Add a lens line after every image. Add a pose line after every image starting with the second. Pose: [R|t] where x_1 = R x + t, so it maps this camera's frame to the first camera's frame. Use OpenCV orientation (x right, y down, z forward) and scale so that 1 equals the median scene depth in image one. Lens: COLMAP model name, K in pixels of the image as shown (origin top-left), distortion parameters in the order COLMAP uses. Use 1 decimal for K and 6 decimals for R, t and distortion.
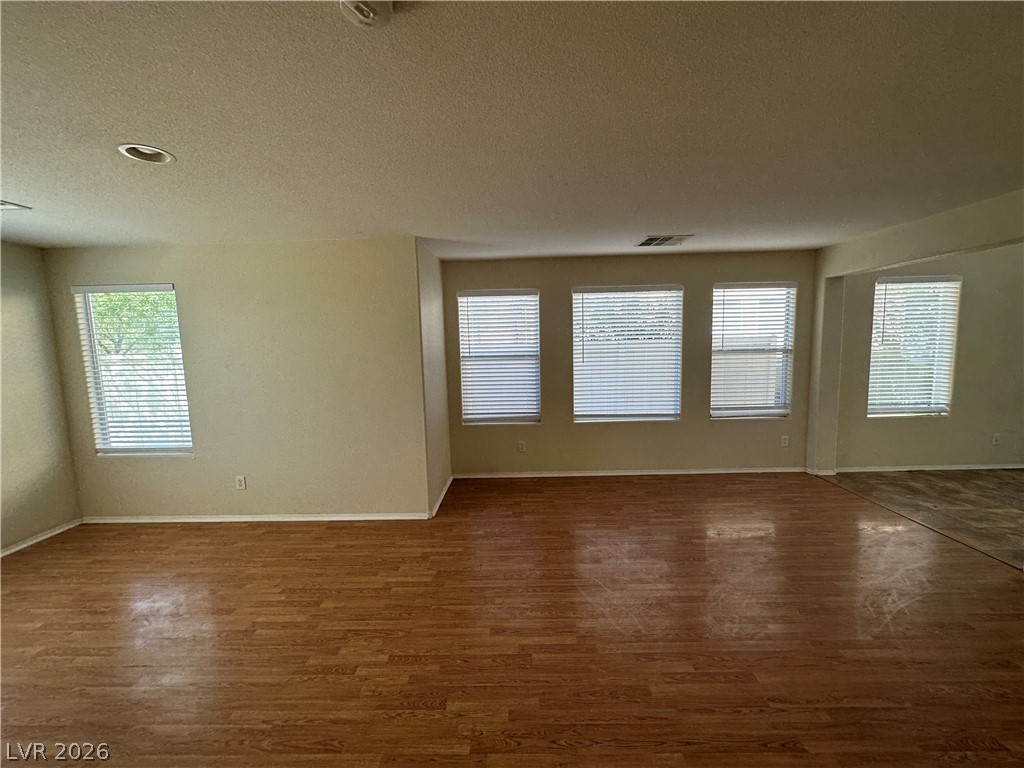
lens RADIAL K [[409.7, 0, 511.1], [0, 409.7, 383.6], [0, 0, 1]] dist [-0.004623, 0.000847]
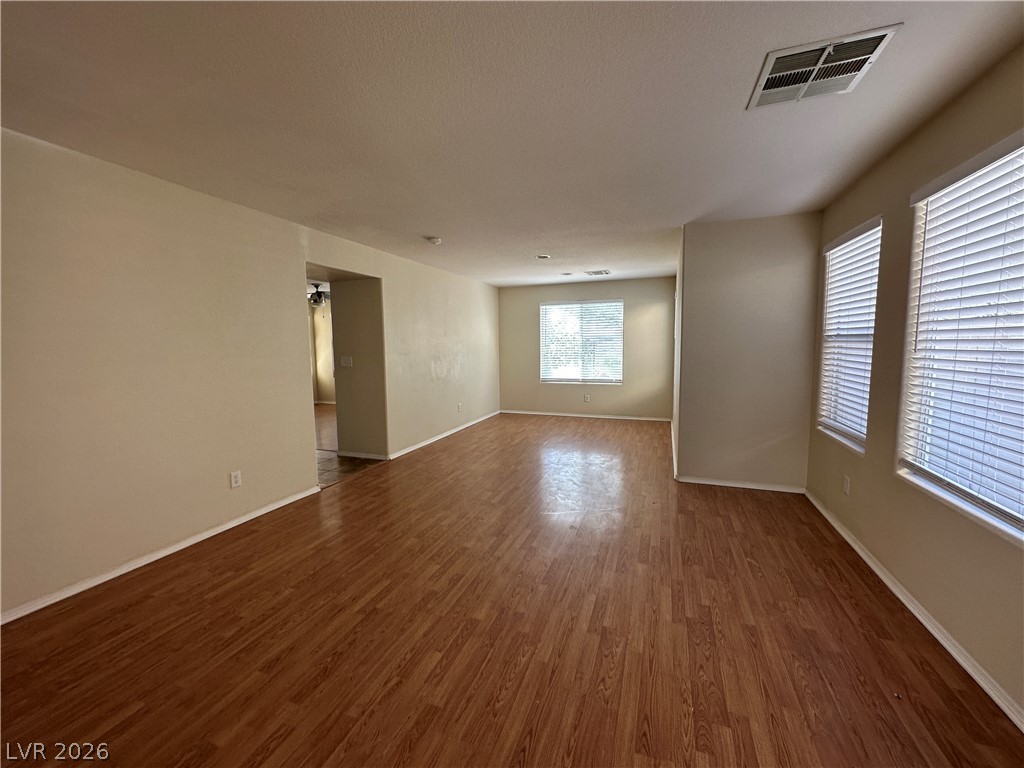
lens RADIAL K [[409.7, 0, 510.4], [0, 409.7, 381.3], [0, 0, 1]] dist [-0.004623, 0.000847]
pose [[-0.330619, 0.115491, -0.936671, 0.934947], [-0.078689, 0.985655, 0.149305, -0.062026], [0.940478, 0.123069, -0.316788, 0.880150]]
